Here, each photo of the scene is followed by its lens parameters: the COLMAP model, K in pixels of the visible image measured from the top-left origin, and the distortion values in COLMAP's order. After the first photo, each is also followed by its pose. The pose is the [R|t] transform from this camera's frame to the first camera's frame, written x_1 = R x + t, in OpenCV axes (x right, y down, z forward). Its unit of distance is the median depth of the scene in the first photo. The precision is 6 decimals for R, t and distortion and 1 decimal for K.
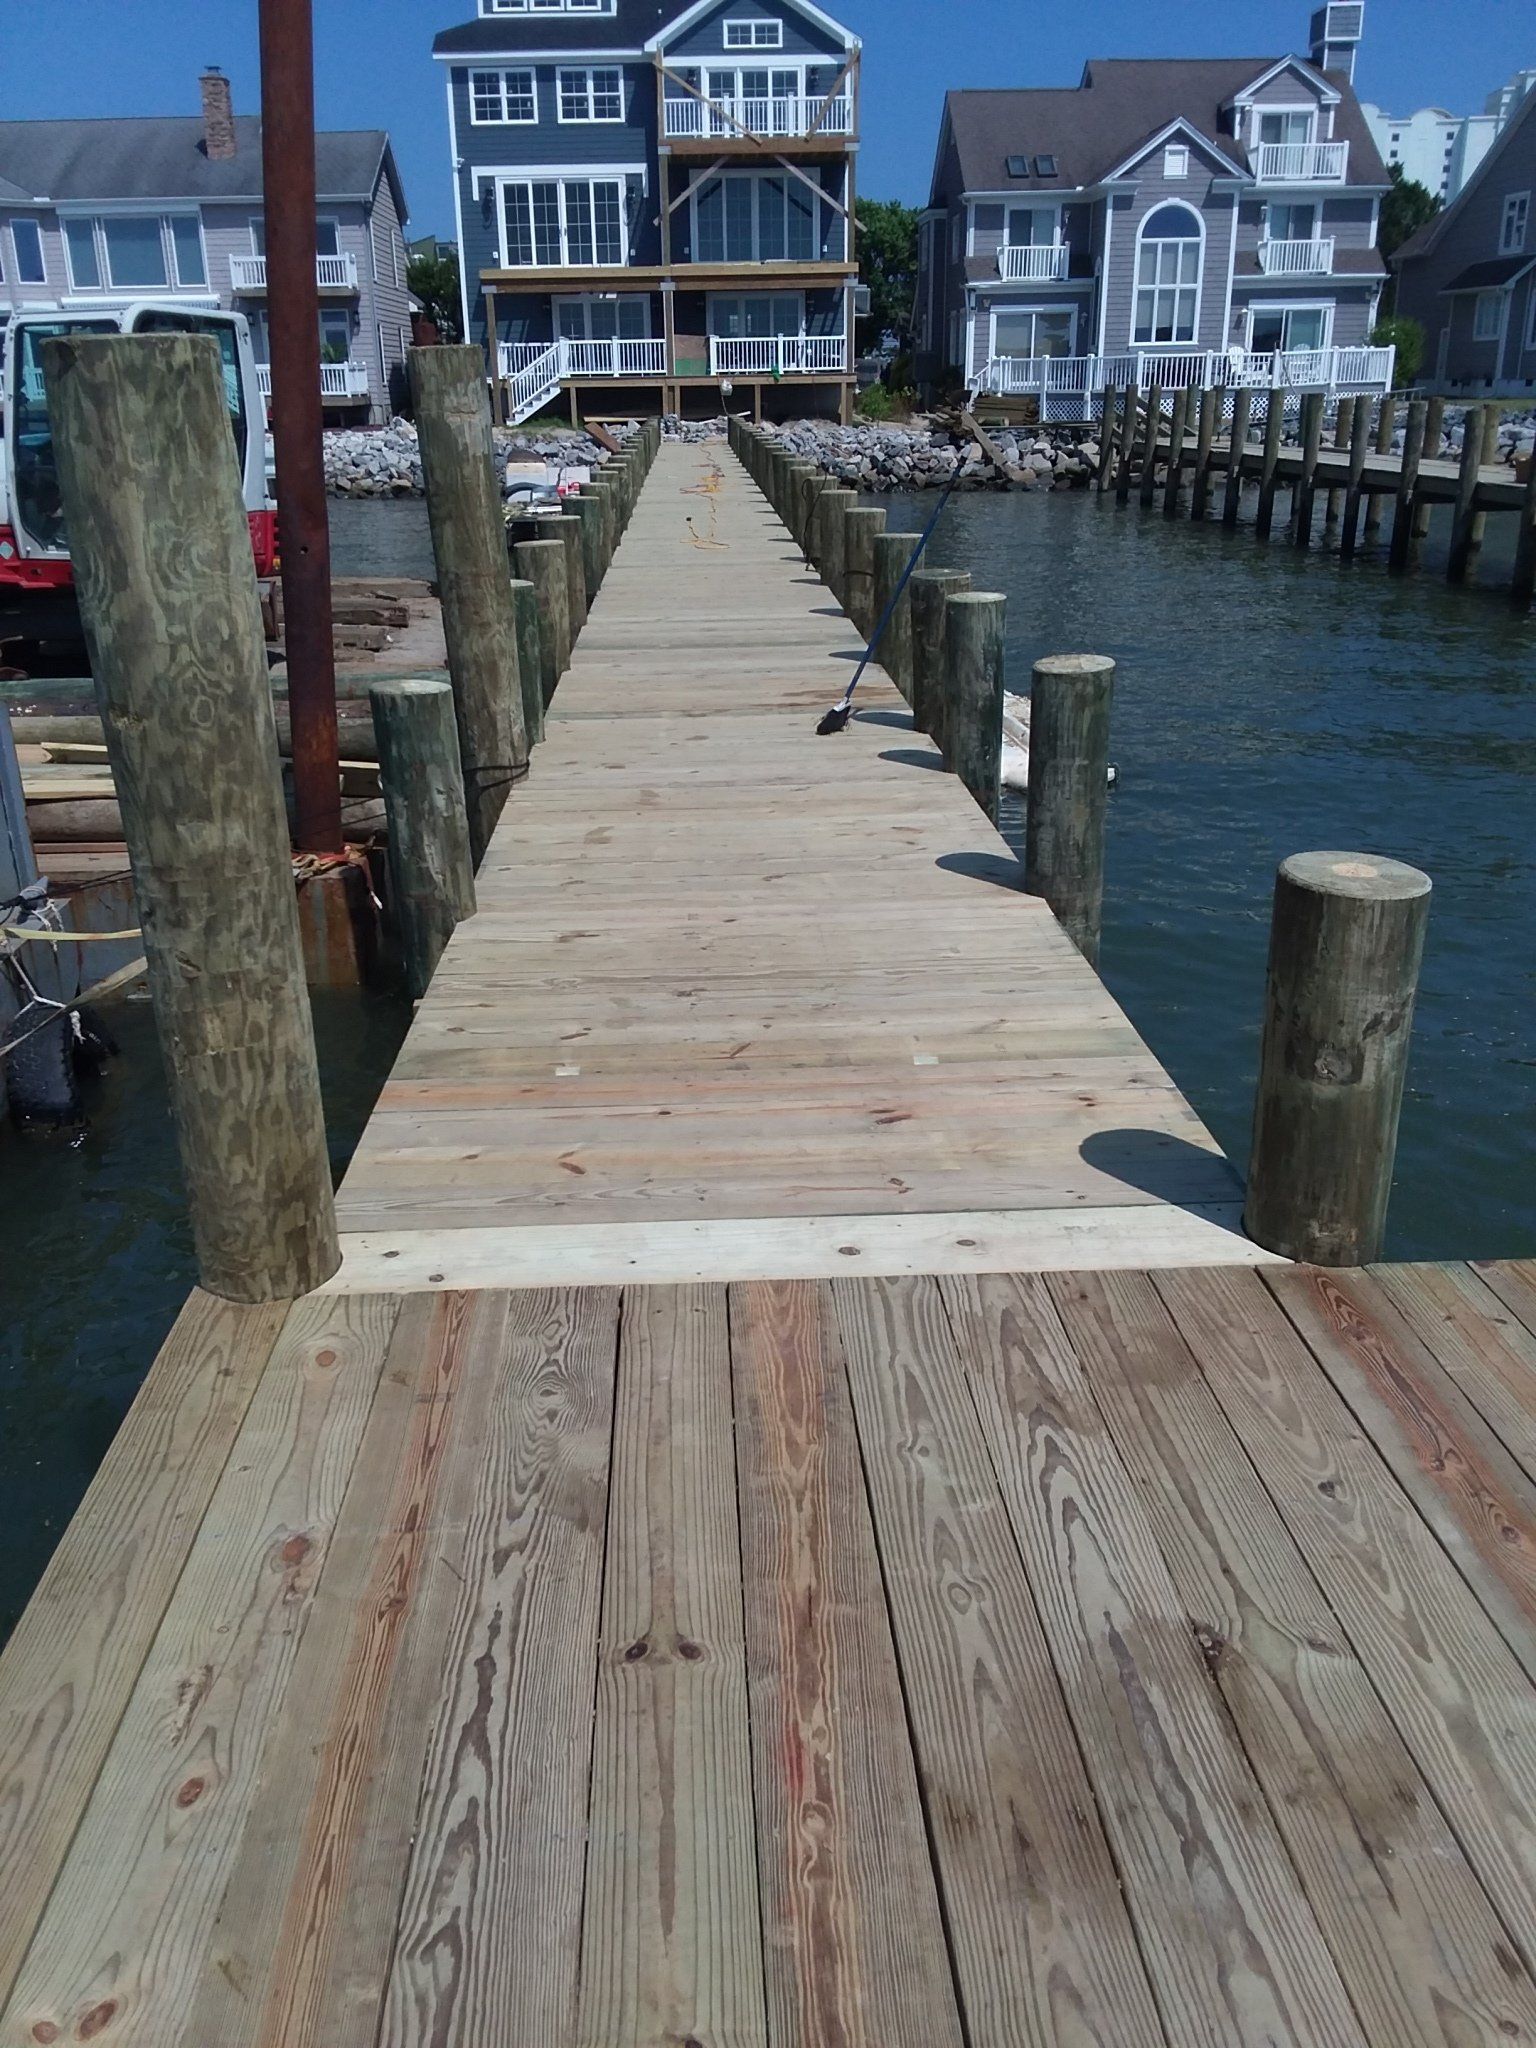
lens RADIAL K [[1656.4, 0, 768.9], [0, 1656.4, 1028.4], [0, 0, 1]] dist [0.074159, -0.134551]
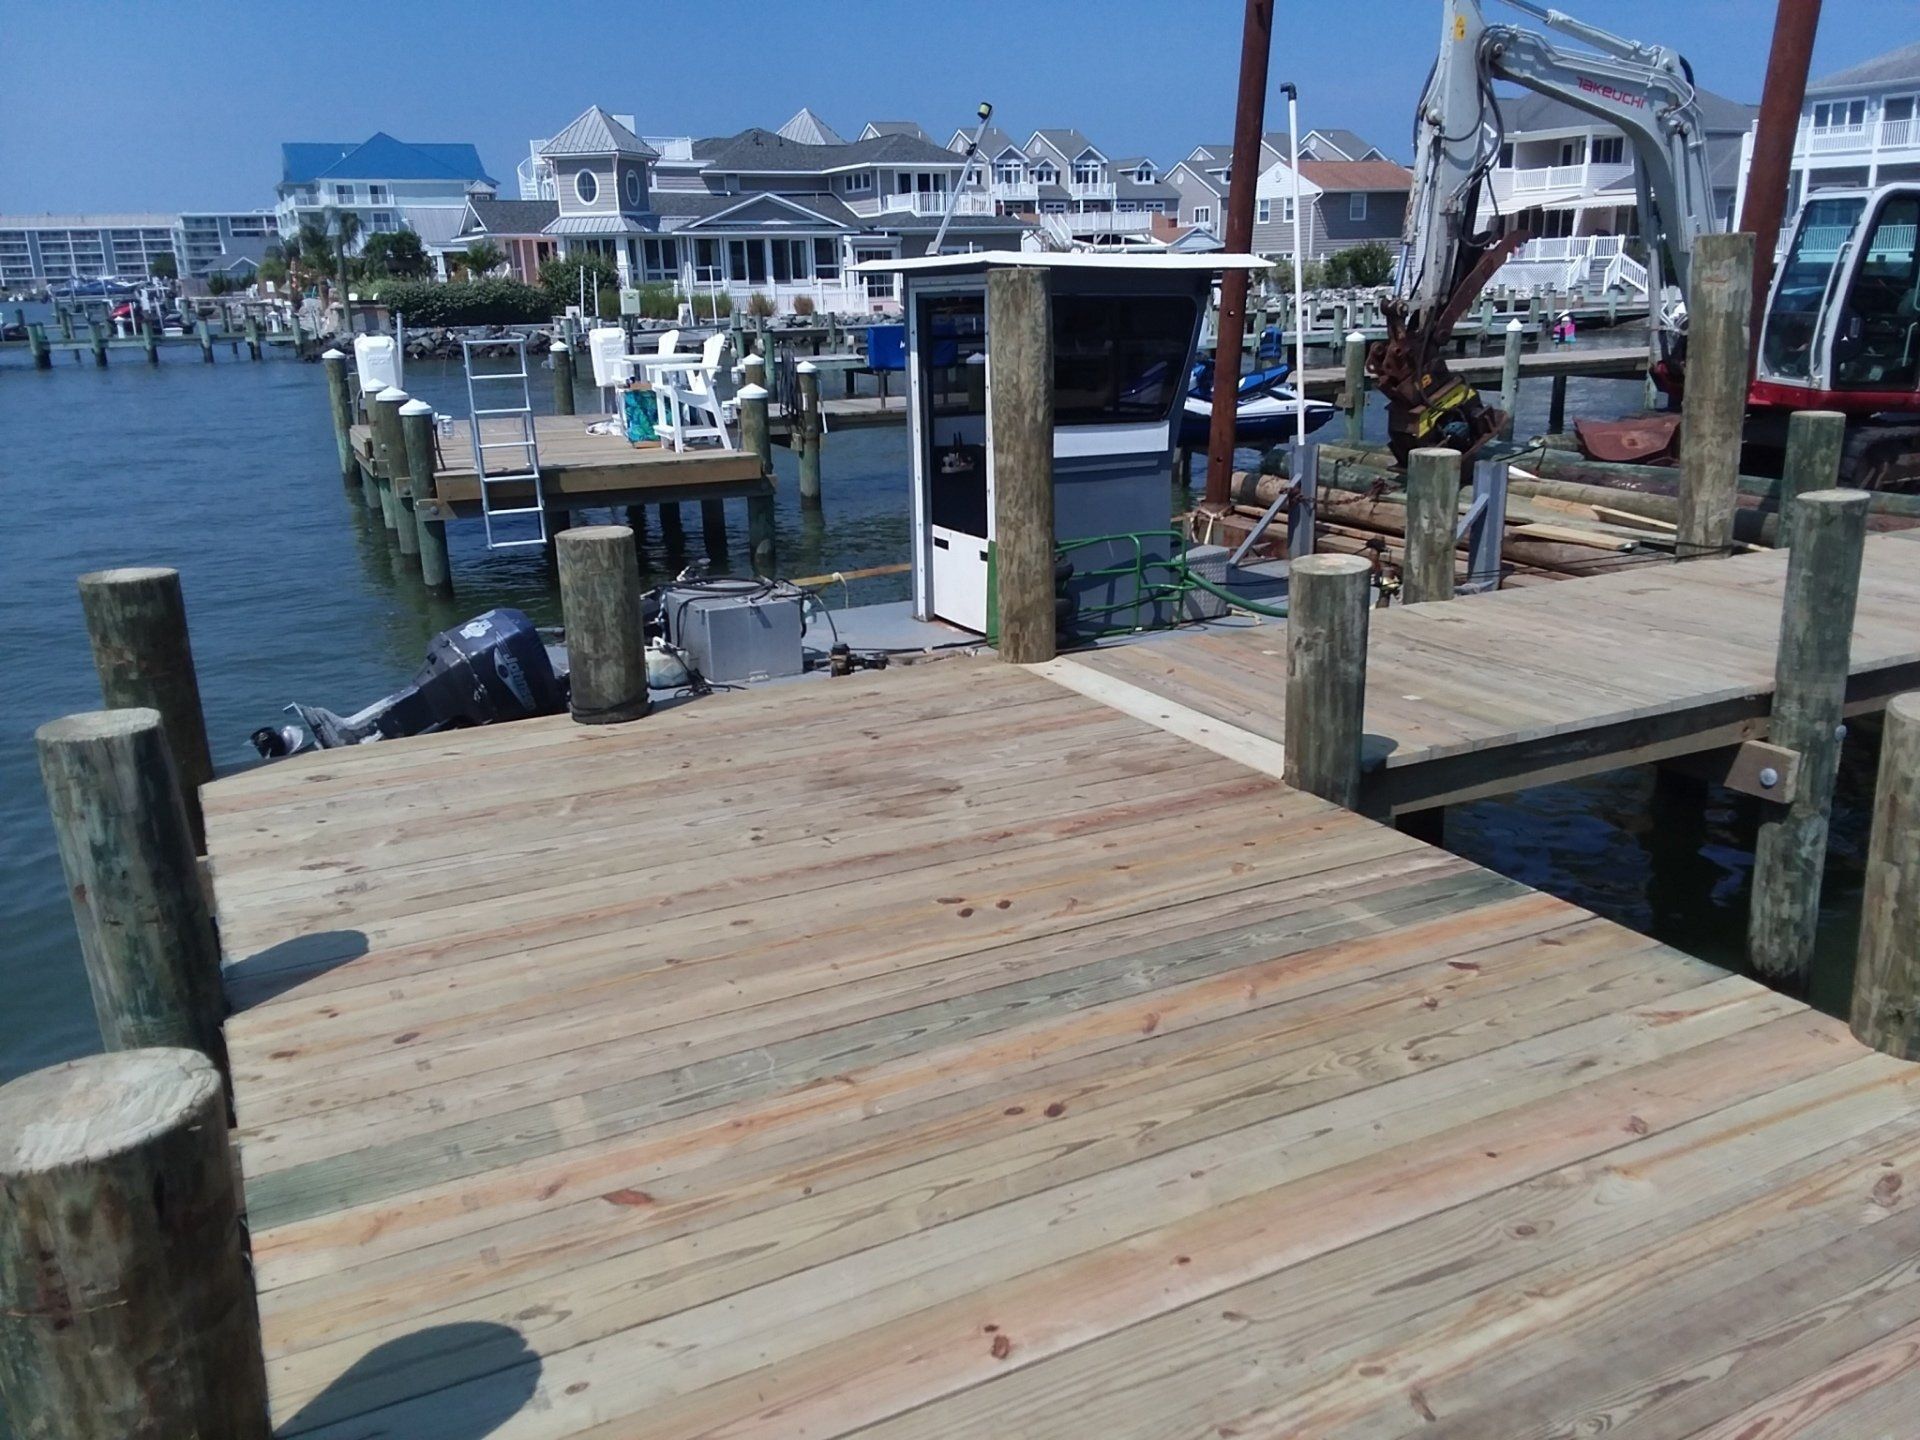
lens RADIAL K [[1552.8, 0, 958.0], [0, 1552.8, 724.5], [0, 0, 1]] dist [0.074159, -0.134551]
pose [[0.416337, 0.262389, -0.870526, 1.627816], [-0.310429, 0.940940, 0.135147, -0.031063], [0.854574, 0.213970, 0.473202, -0.086343]]
